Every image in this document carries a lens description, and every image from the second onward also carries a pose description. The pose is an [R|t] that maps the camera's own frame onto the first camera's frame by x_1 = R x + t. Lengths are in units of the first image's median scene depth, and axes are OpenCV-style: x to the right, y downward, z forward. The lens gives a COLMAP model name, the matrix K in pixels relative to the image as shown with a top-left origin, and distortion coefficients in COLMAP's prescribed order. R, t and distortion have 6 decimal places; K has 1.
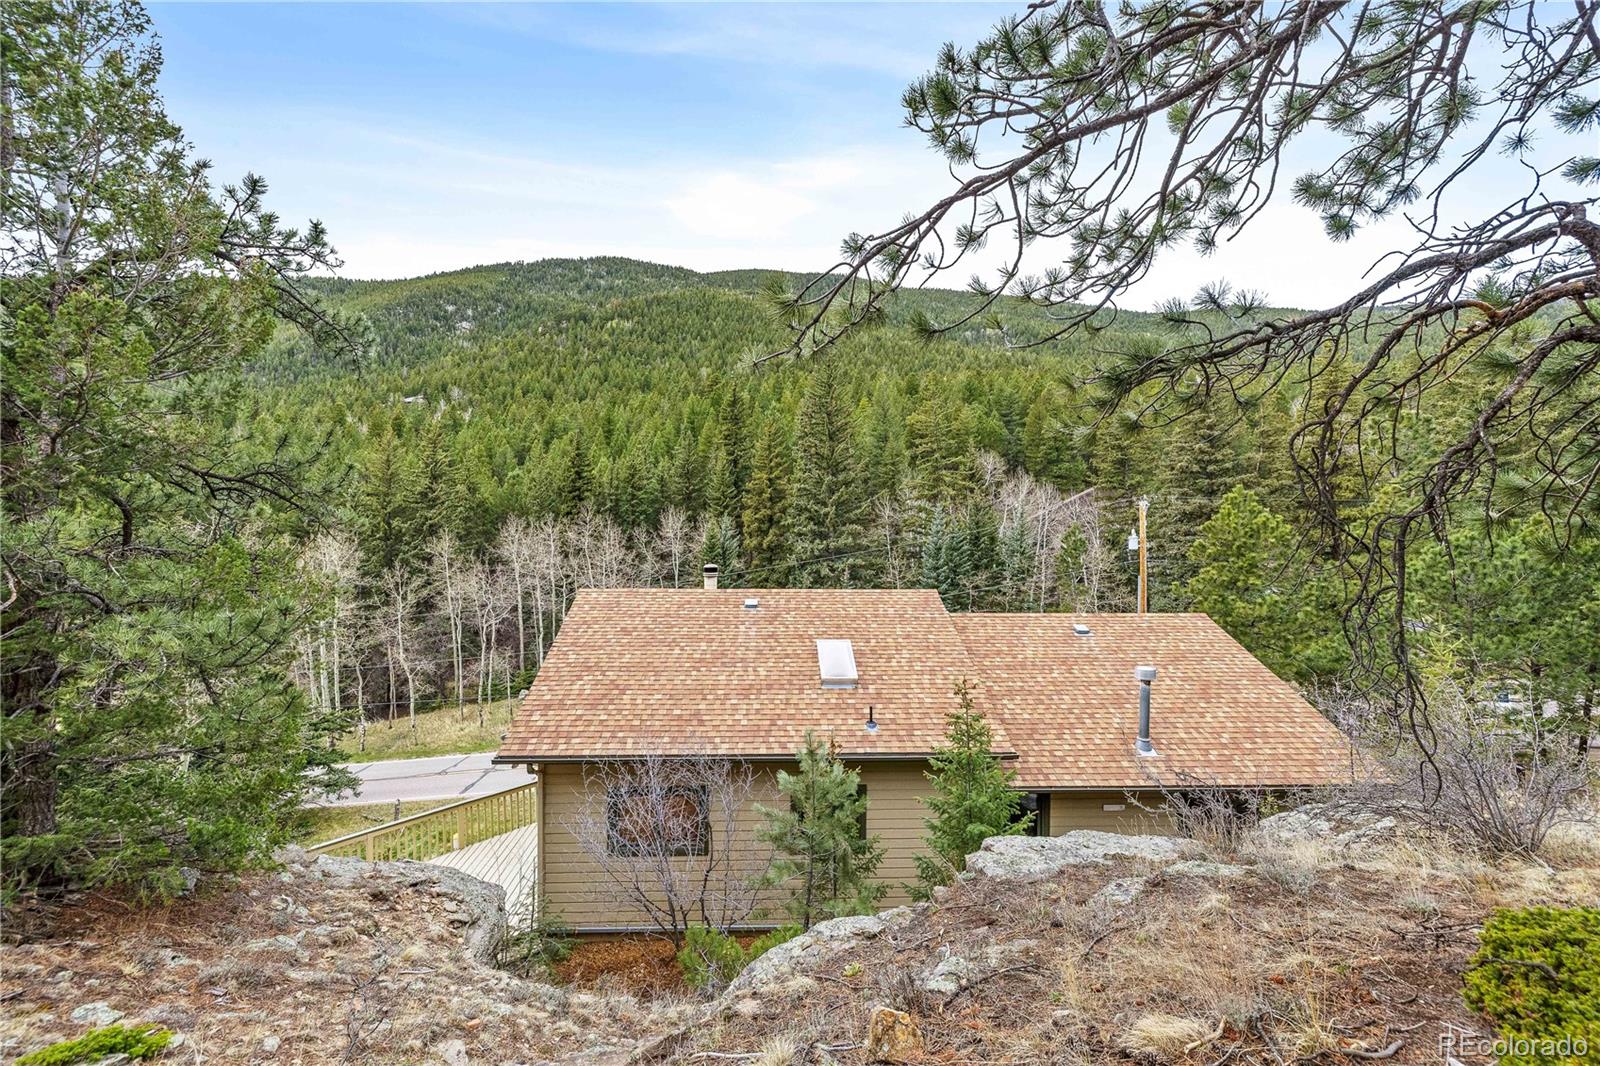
lens RADIAL K [[673.0, 0, 797.1], [0, 673.0, 522.9], [0, 0, 1]] dist [-0.000794, 0.000008]
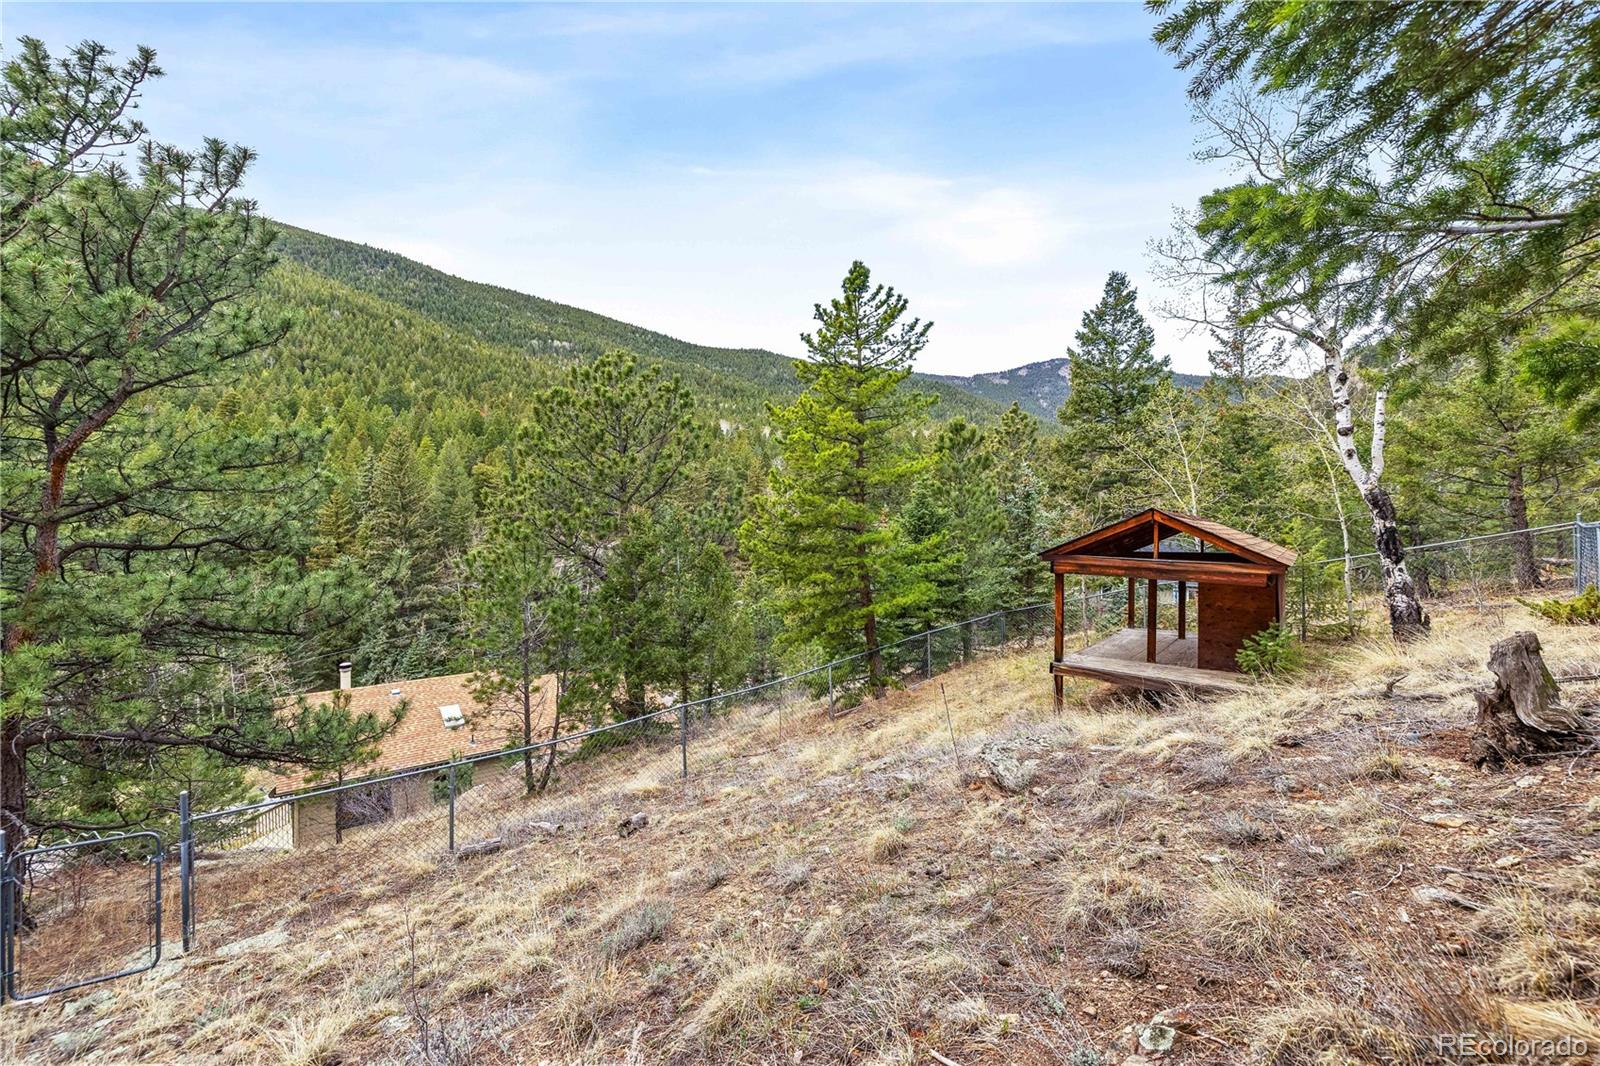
lens RADIAL K [[673.0, 0, 797.1], [0, 673.0, 522.9], [0, 0, 1]] dist [-0.000794, 0.000008]
pose [[0.816364, -0.011912, 0.577415, -0.065278], [0.014249, 0.999898, 0.000483, -0.093200], [-0.577362, 0.007834, 0.816451, -0.322630]]
